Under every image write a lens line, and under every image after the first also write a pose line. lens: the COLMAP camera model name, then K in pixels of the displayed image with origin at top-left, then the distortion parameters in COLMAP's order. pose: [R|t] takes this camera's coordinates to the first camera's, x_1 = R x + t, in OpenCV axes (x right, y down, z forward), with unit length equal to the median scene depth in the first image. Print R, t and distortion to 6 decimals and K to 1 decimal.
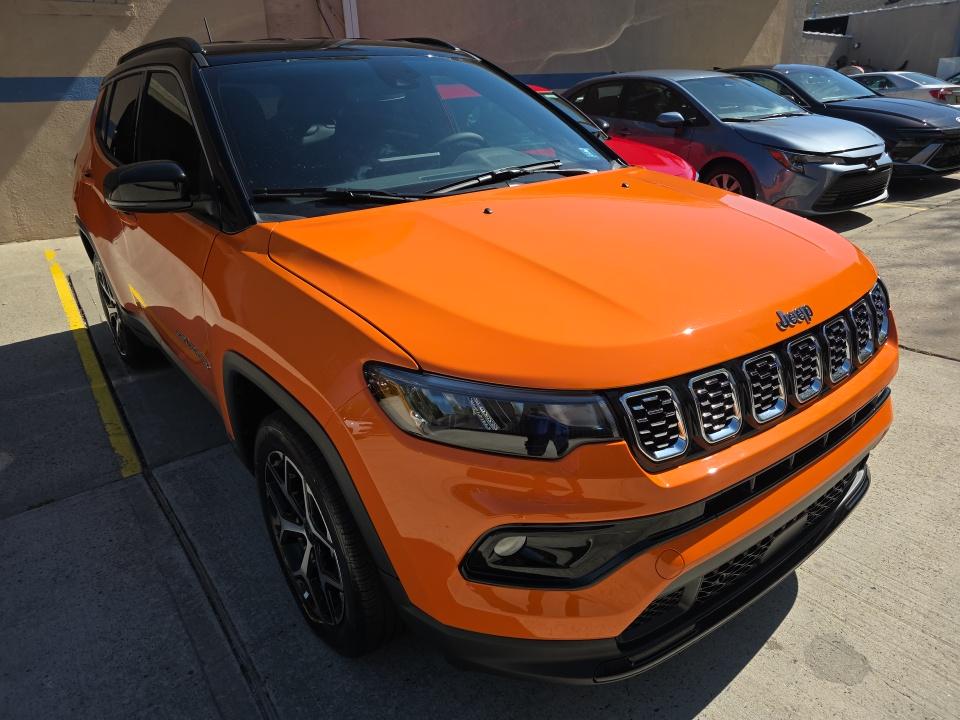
lens RADIAL K [[633.5, 0, 480.7], [0, 633.5, 364.7], [0, 0, 1]] dist [0.015955, -0.019001]
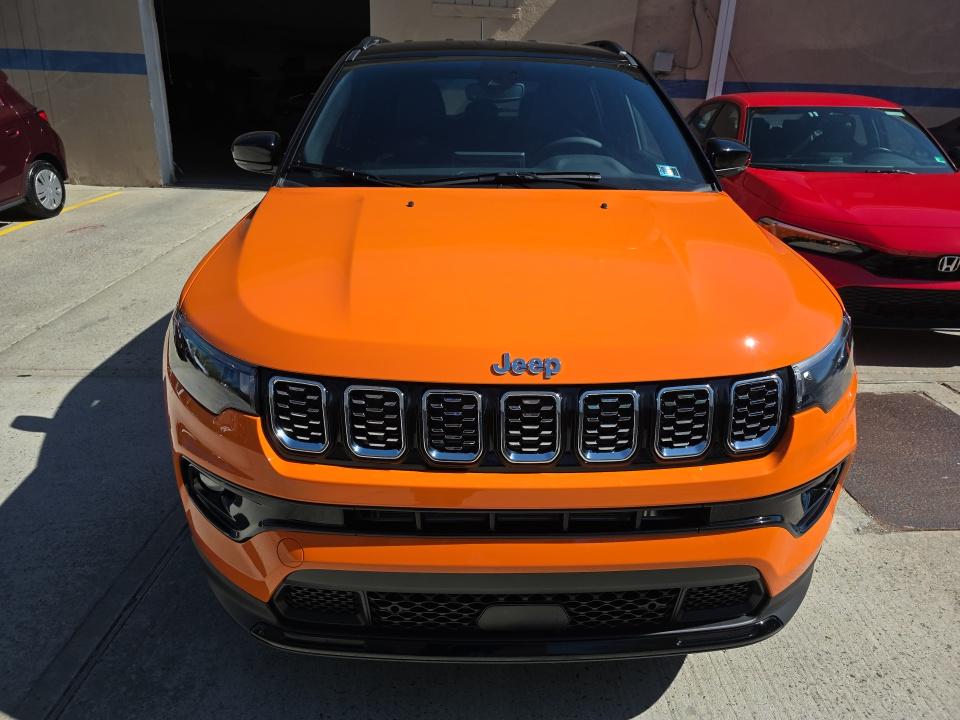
lens RADIAL K [[633.5, 0, 481.6], [0, 633.5, 355.5], [0, 0, 1]] dist [0.015955, -0.019001]
pose [[0.814455, 0.270680, -0.513221, 0.635268], [-0.277318, 0.958546, 0.065460, -0.092448], [0.509664, 0.089011, 0.855757, 0.162507]]
